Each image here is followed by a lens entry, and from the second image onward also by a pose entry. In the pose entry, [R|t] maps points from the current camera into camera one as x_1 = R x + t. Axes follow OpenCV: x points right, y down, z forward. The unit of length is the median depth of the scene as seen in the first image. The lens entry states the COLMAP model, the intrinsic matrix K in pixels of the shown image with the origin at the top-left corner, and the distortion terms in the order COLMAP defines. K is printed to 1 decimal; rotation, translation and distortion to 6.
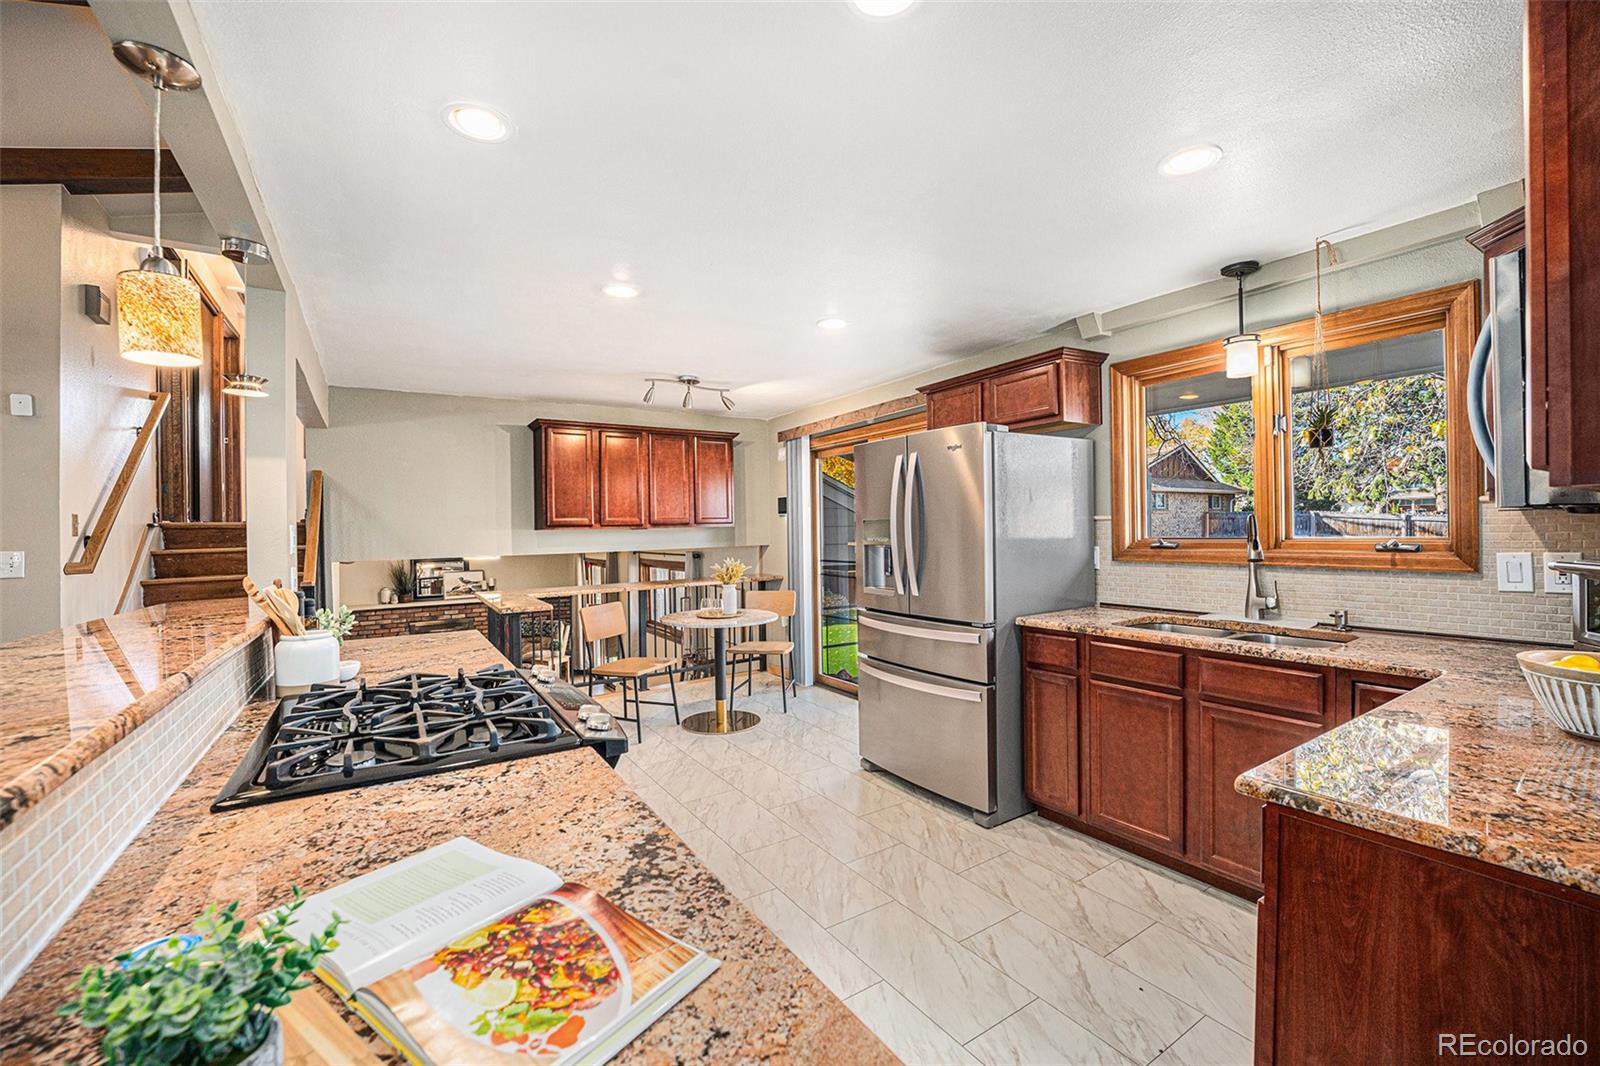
lens RADIAL K [[658.9, 0, 810.7], [0, 658.9, 532.5], [0, 0, 1]] dist [-0.002806, -0.000055]
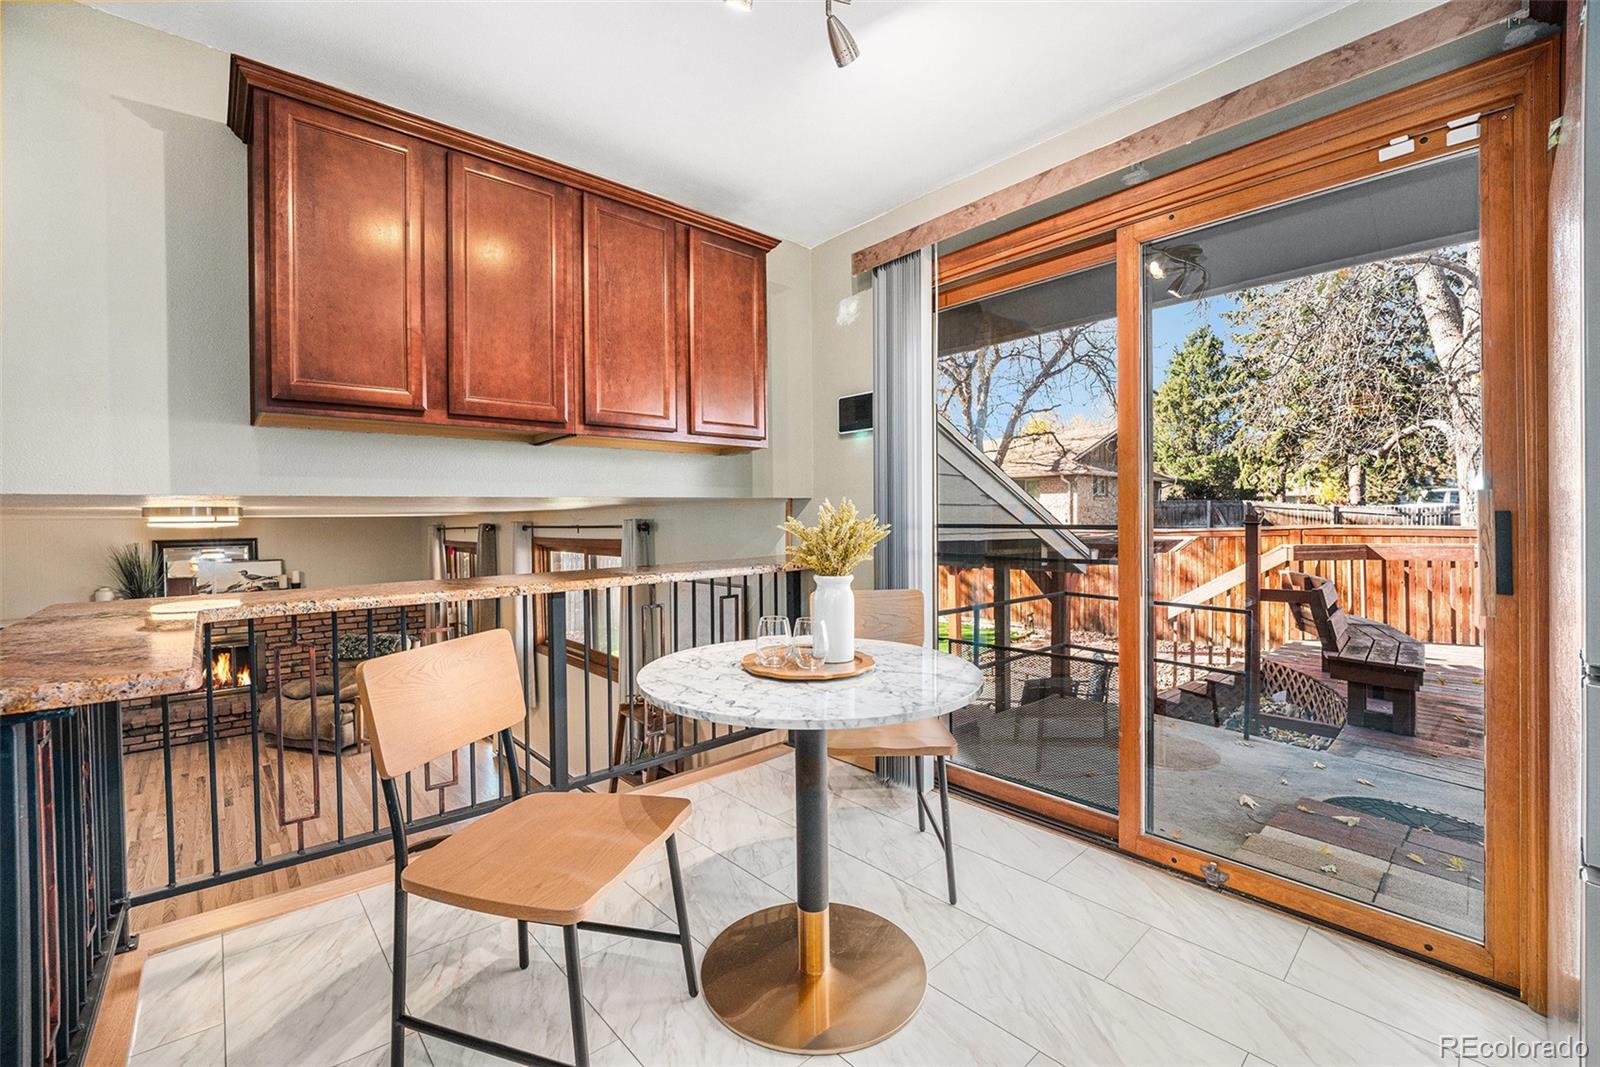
lens RADIAL K [[658.9, 0, 790.0], [0, 658.9, 539.8], [0, 0, 1]] dist [-0.002806, -0.000055]
pose [[0.990613, 0.003377, 0.136657, -0.126391], [-0.005917, 0.999817, 0.018182, 0.035198], [-0.136571, -0.018820, 0.990452, 0.425842]]
